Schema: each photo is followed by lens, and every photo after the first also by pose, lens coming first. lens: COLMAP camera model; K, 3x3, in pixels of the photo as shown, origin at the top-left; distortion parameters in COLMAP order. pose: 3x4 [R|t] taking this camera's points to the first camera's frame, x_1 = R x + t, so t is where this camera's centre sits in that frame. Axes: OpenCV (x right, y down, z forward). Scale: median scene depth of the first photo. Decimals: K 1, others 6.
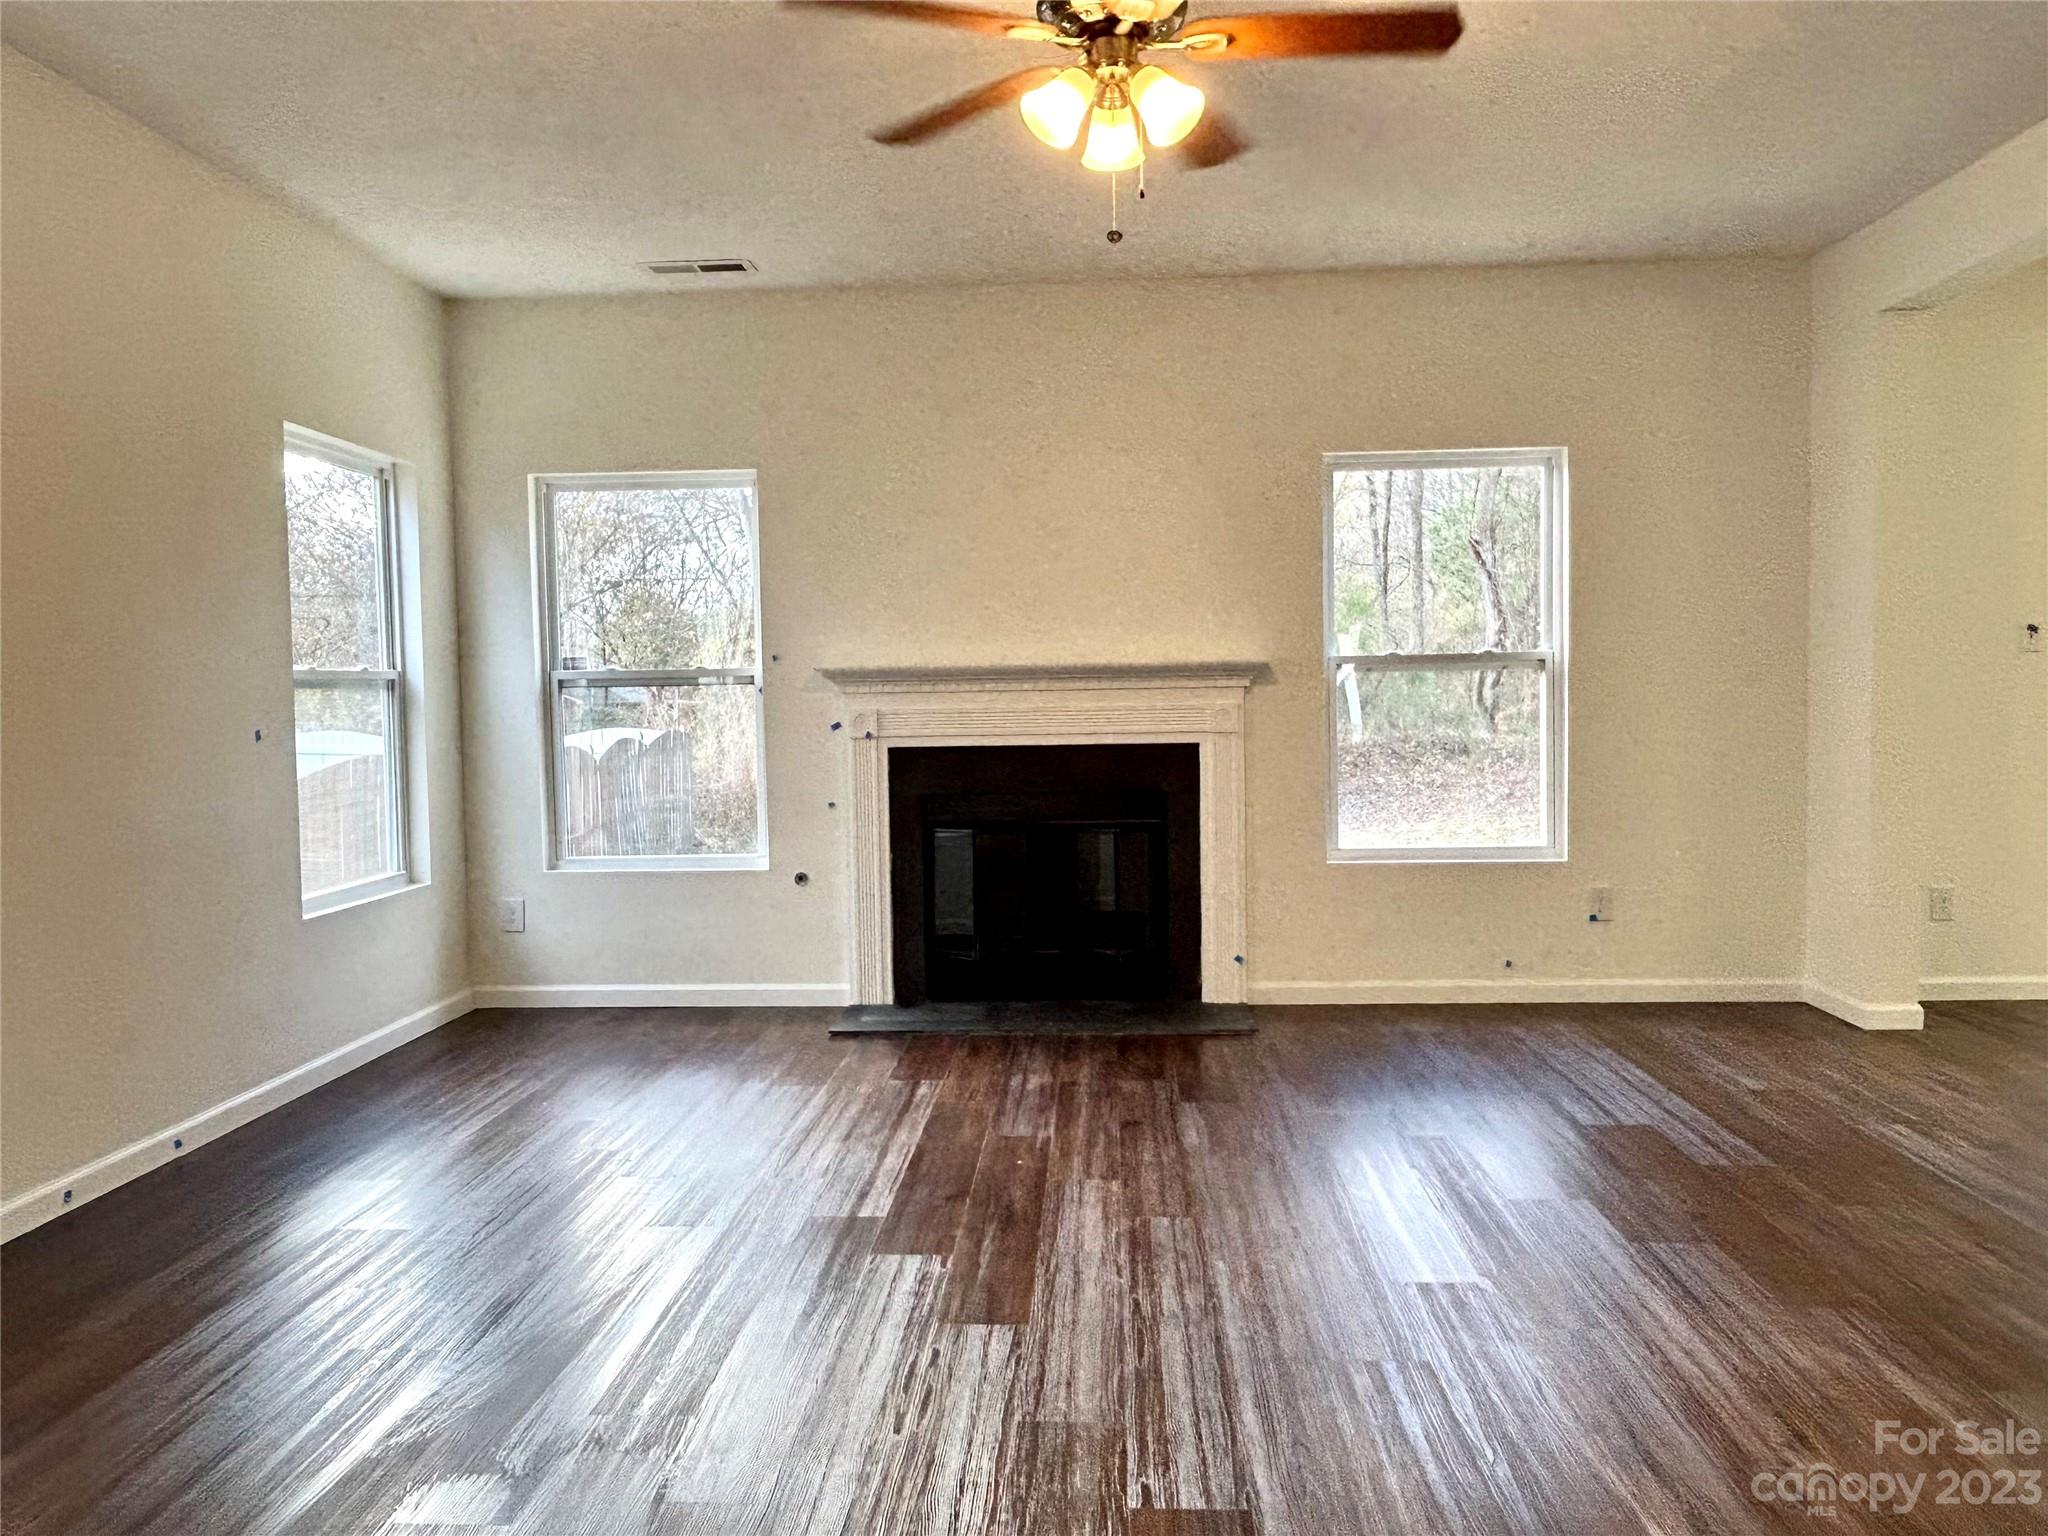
lens RADIAL K [[1504.1, 0, 1021.9], [0, 1504.1, 772.2], [0, 0, 1]] dist [-0.002308, -0.008705]
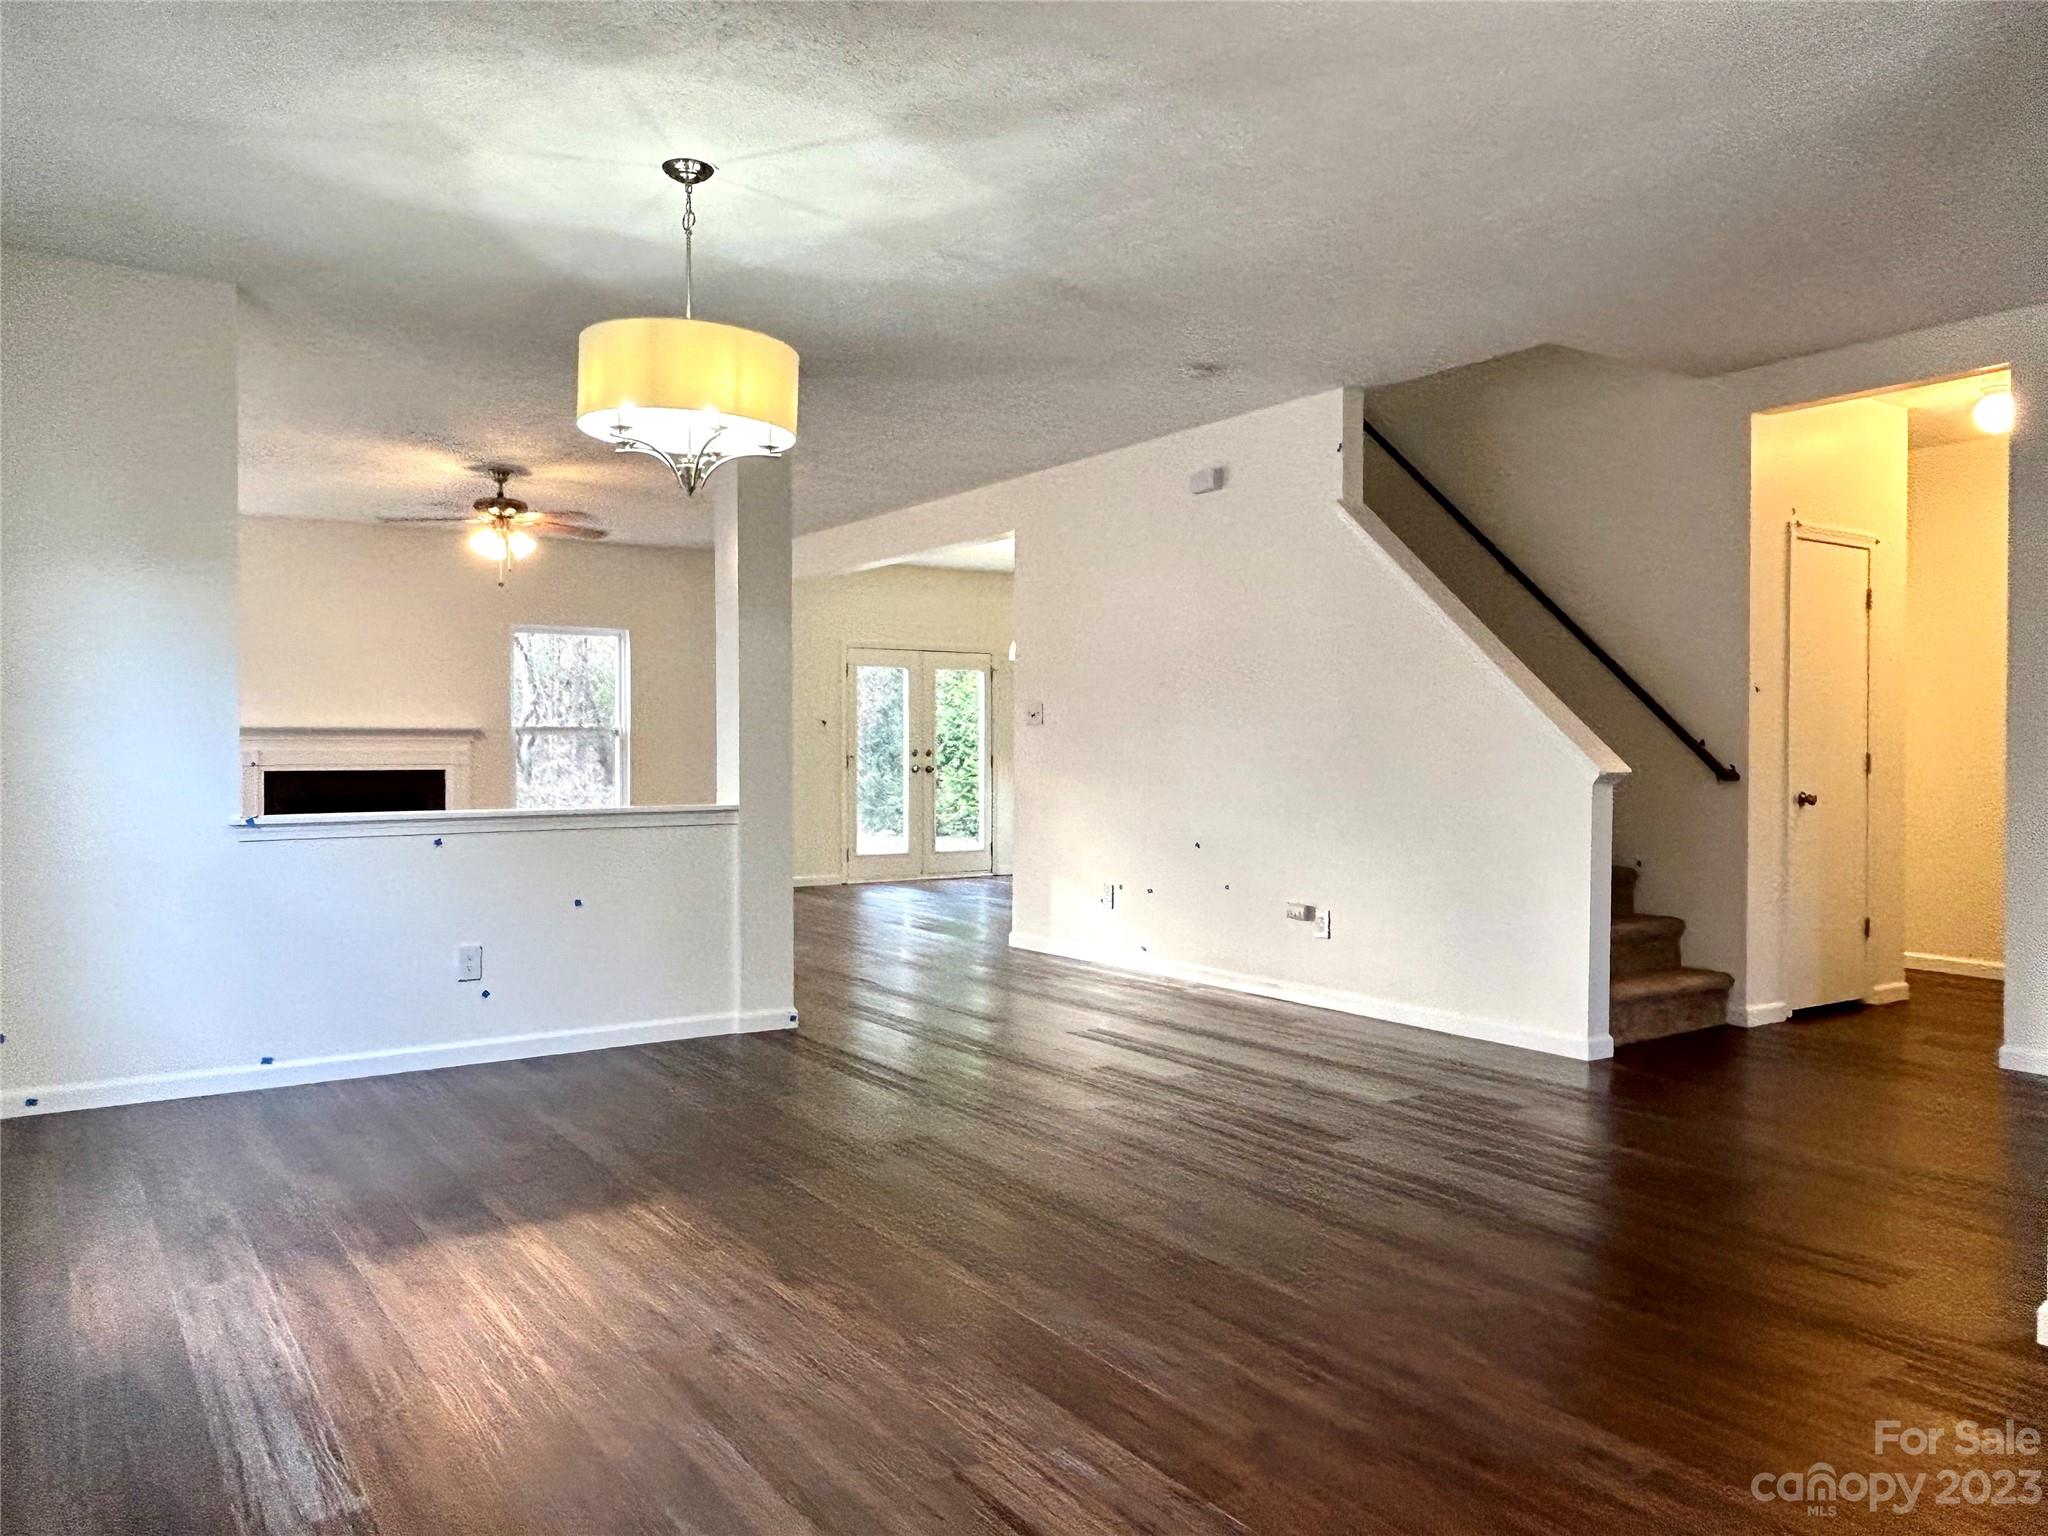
lens RADIAL K [[1504.1, 0, 1021.3], [0, 1504.1, 766.3], [0, 0, 1]] dist [-0.002308, -0.008705]
pose [[0.799031, 0.007635, 0.601242, -0.451141], [0.019746, 0.999047, -0.038927, 0.065646], [-0.600966, 0.042976, 0.798118, -0.978792]]
